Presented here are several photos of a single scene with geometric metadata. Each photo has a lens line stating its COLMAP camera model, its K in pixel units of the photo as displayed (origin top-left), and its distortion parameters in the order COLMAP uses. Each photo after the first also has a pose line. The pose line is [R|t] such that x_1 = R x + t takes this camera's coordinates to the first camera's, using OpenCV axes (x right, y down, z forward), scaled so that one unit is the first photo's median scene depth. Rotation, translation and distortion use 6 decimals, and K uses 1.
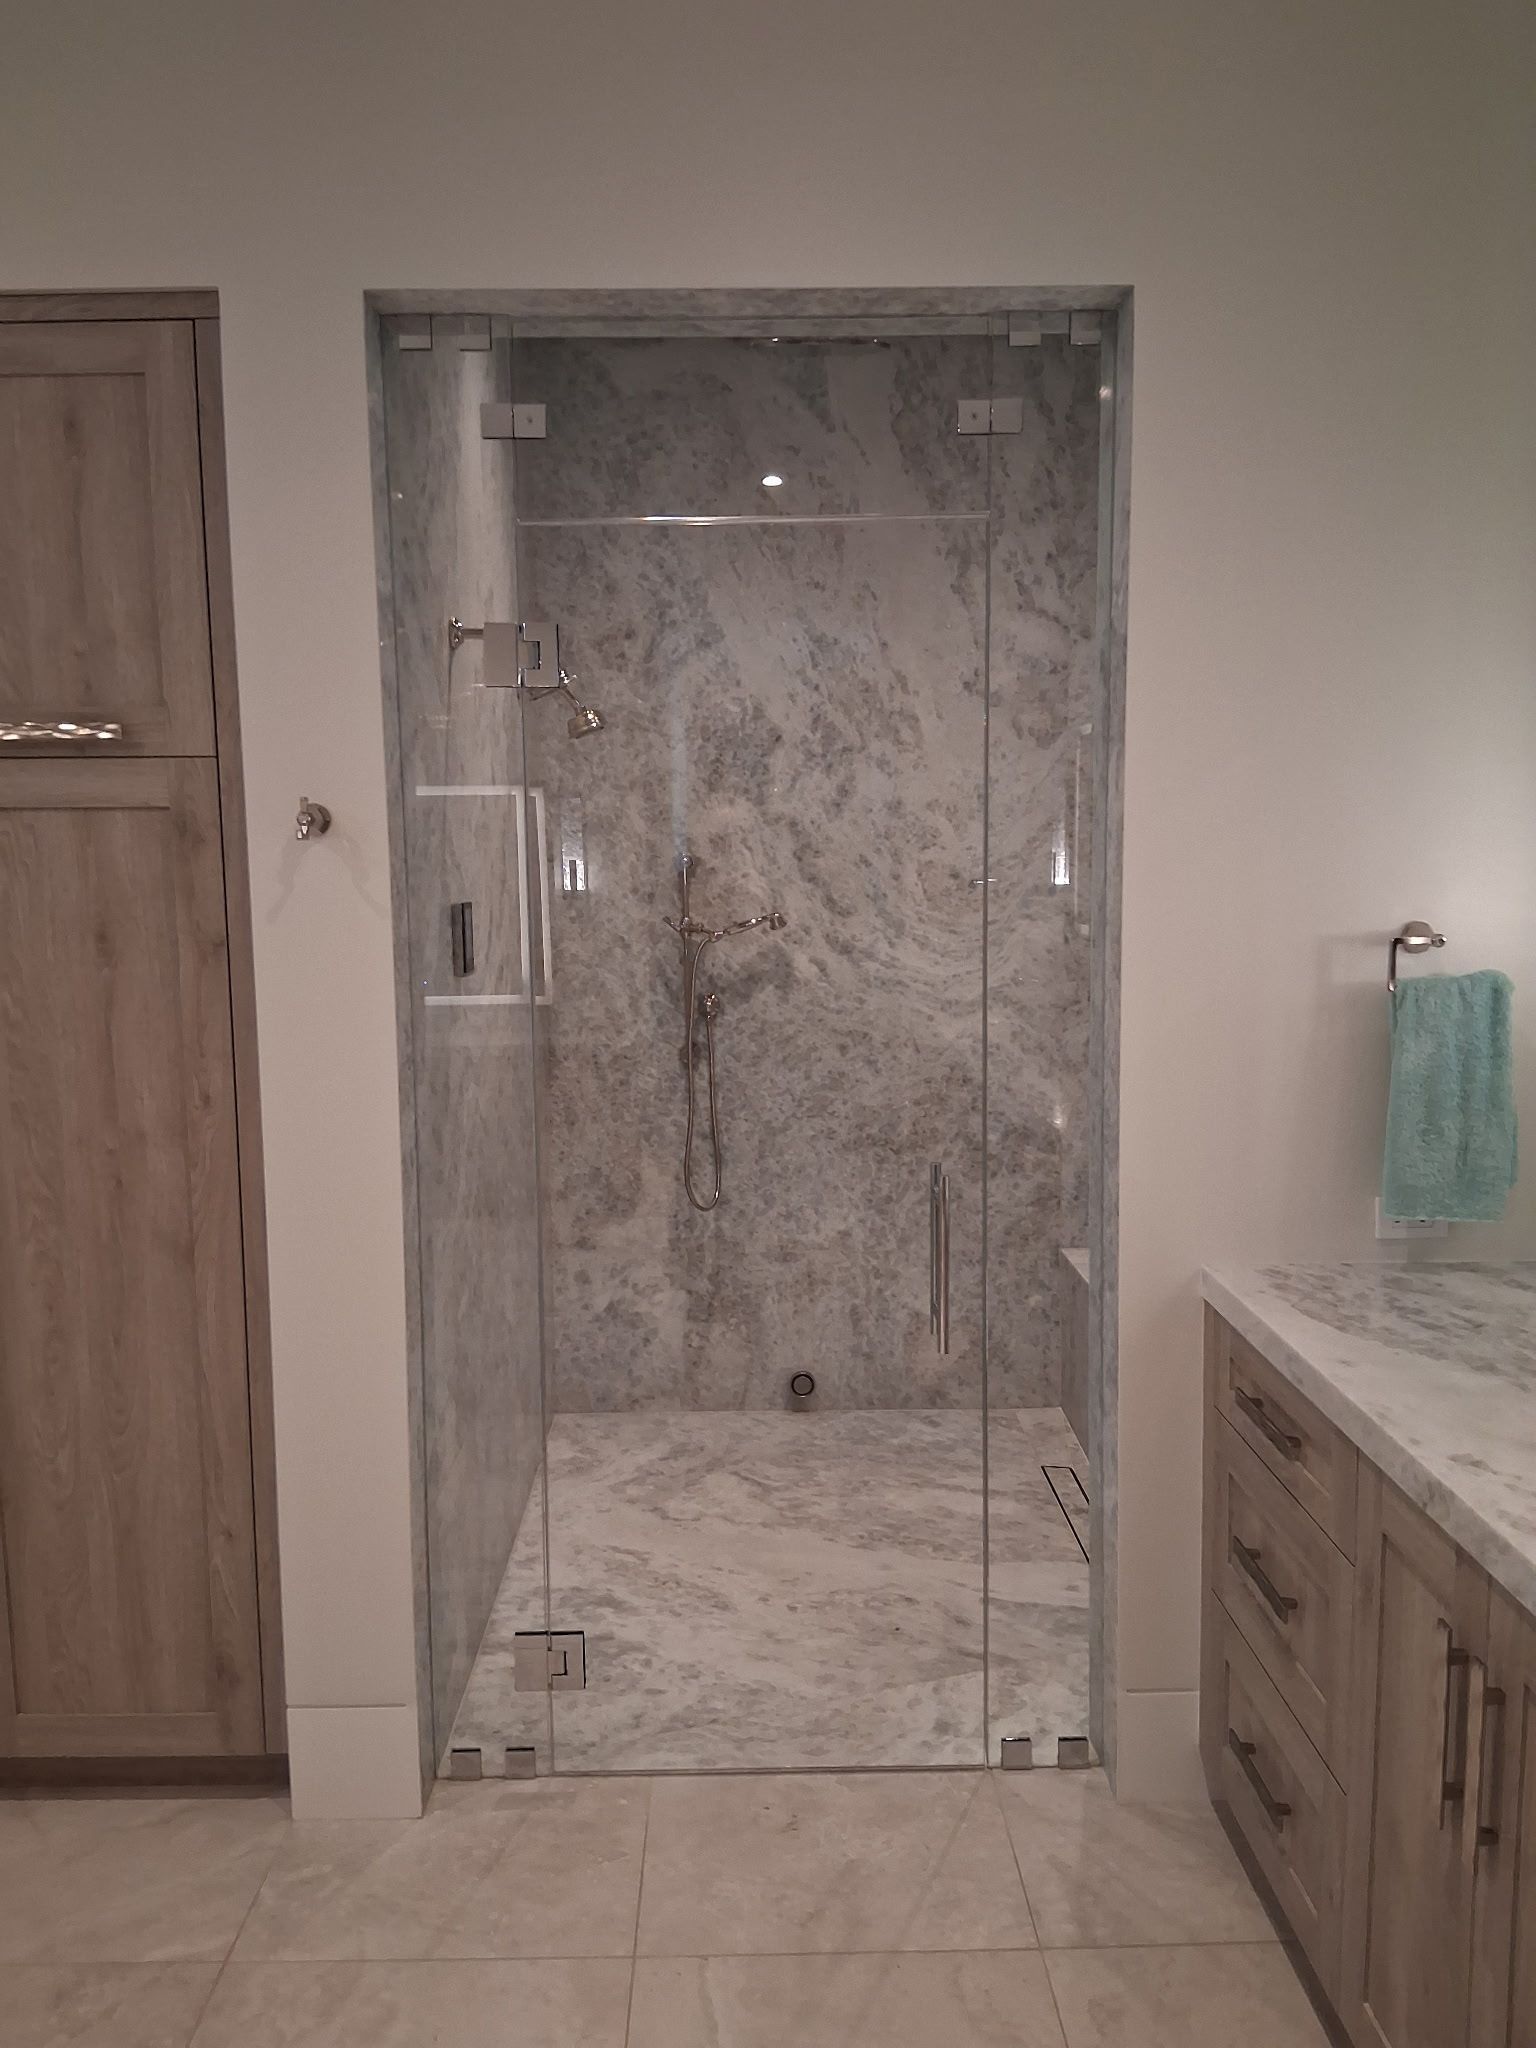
lens RADIAL K [[1547.4, 0, 768.0], [0, 1547.4, 1024.0], [0, 0, 1]] dist [0.118910, -0.215103]
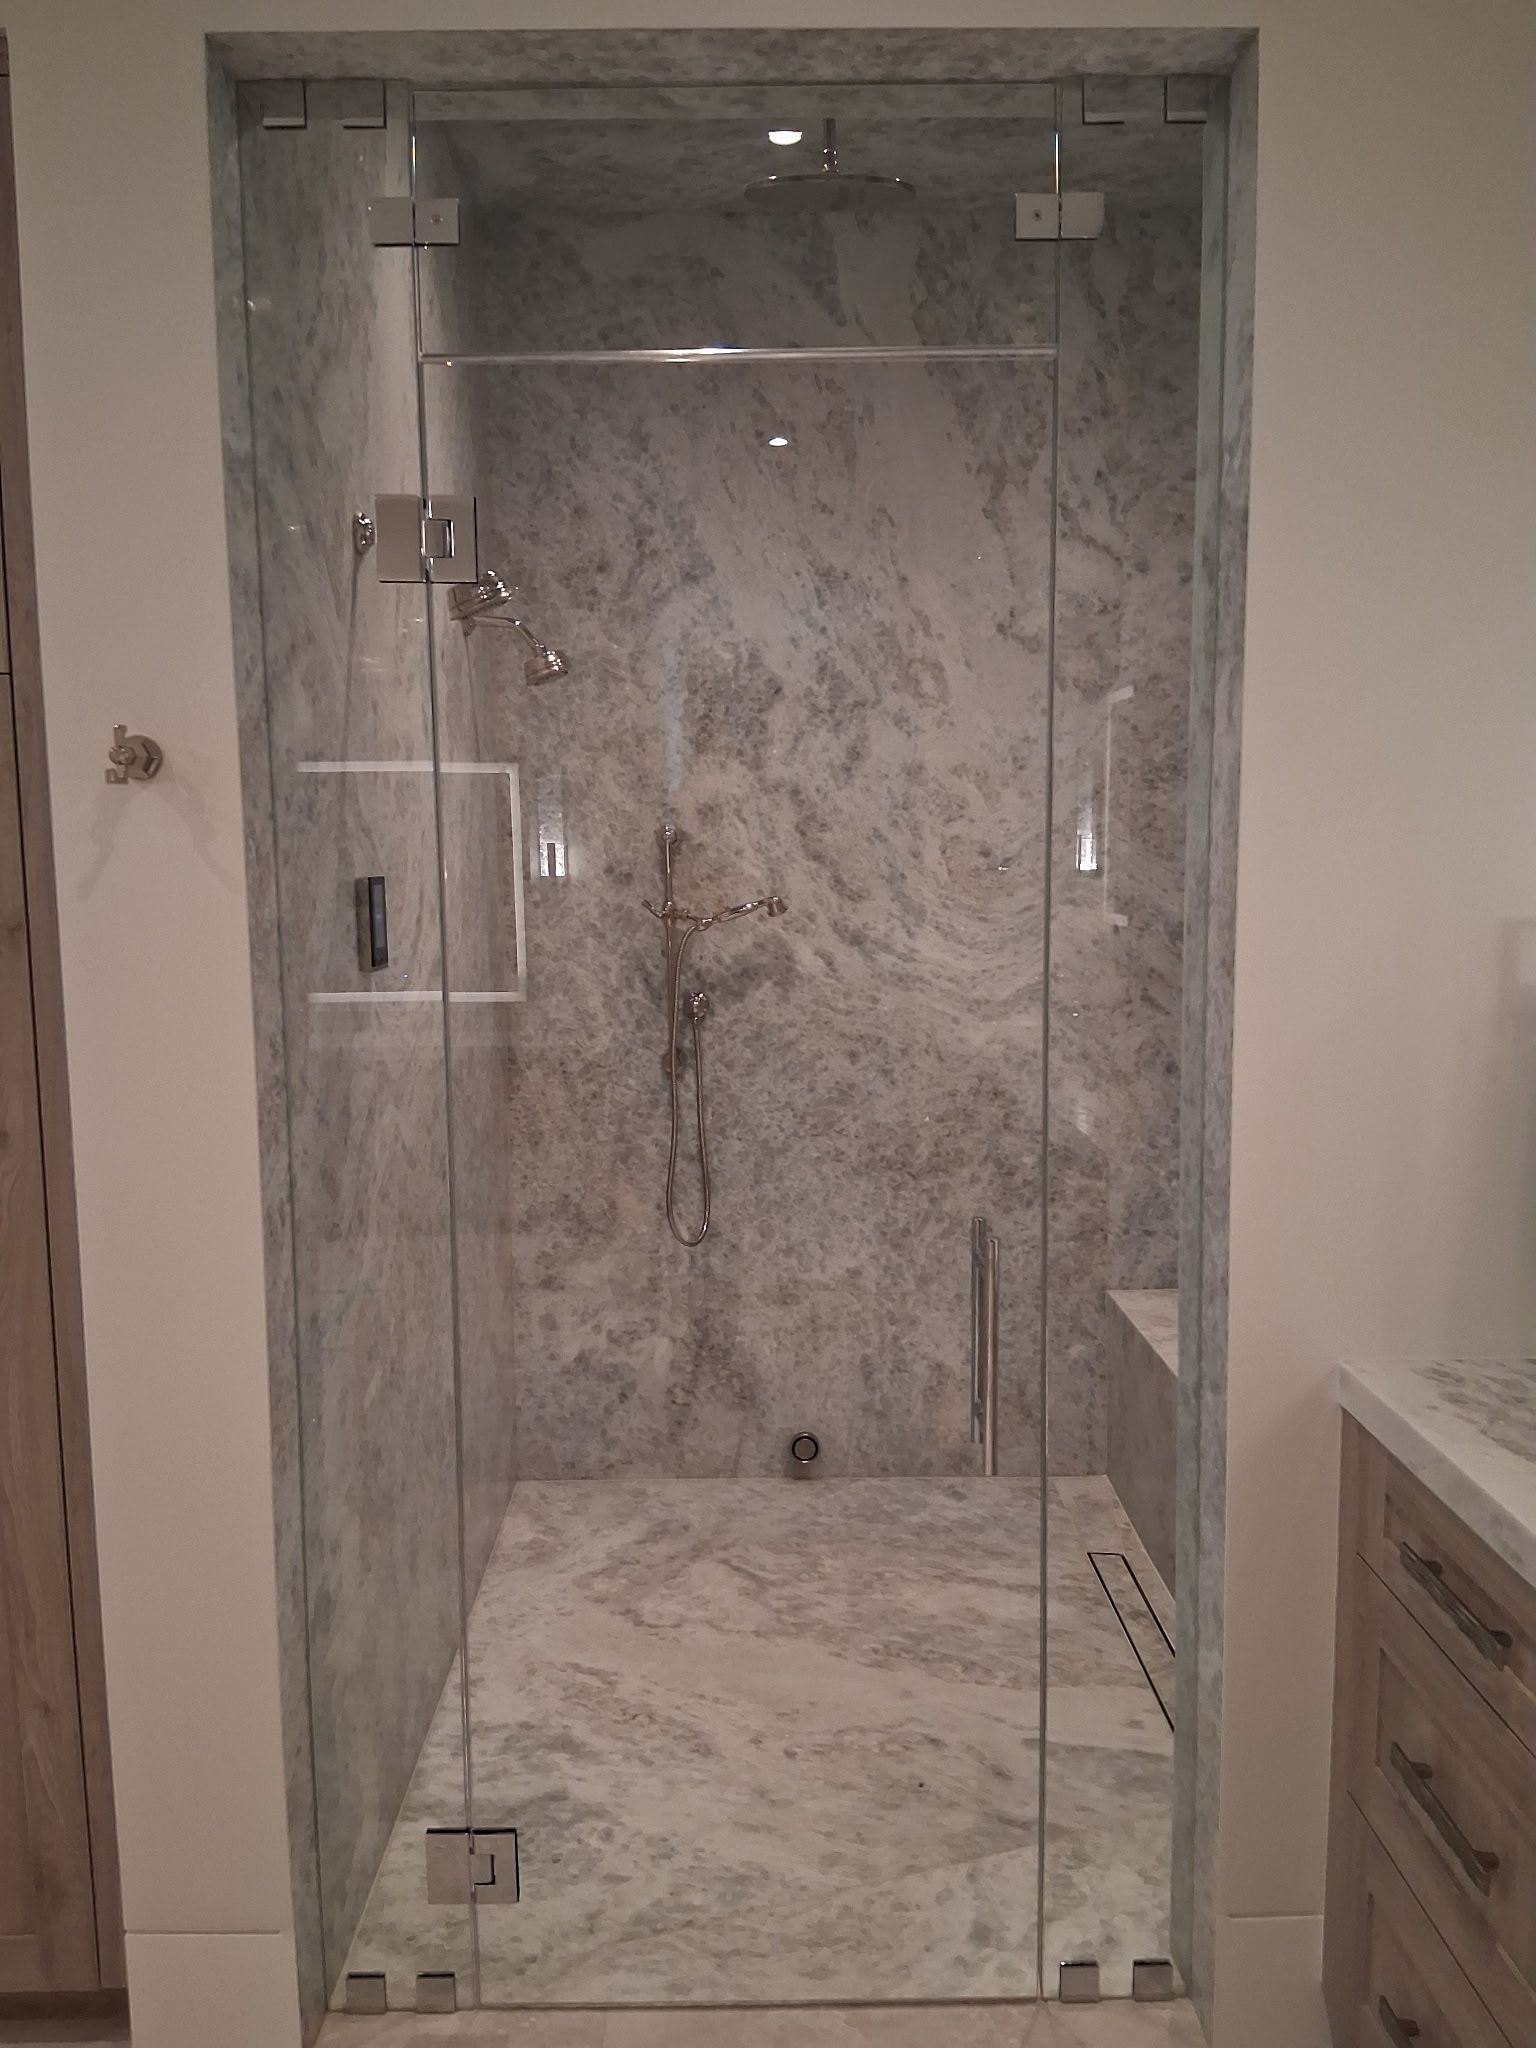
lens RADIAL K [[1547.4, 0, 768.0], [0, 1547.4, 1024.0], [0, 0, 1]] dist [0.118910, -0.215103]
pose [[0.999992, 0.002095, -0.003444, 0.004763], [-0.002080, 0.999988, 0.004485, -0.005939], [0.003453, -0.004478, 0.999984, 0.158807]]
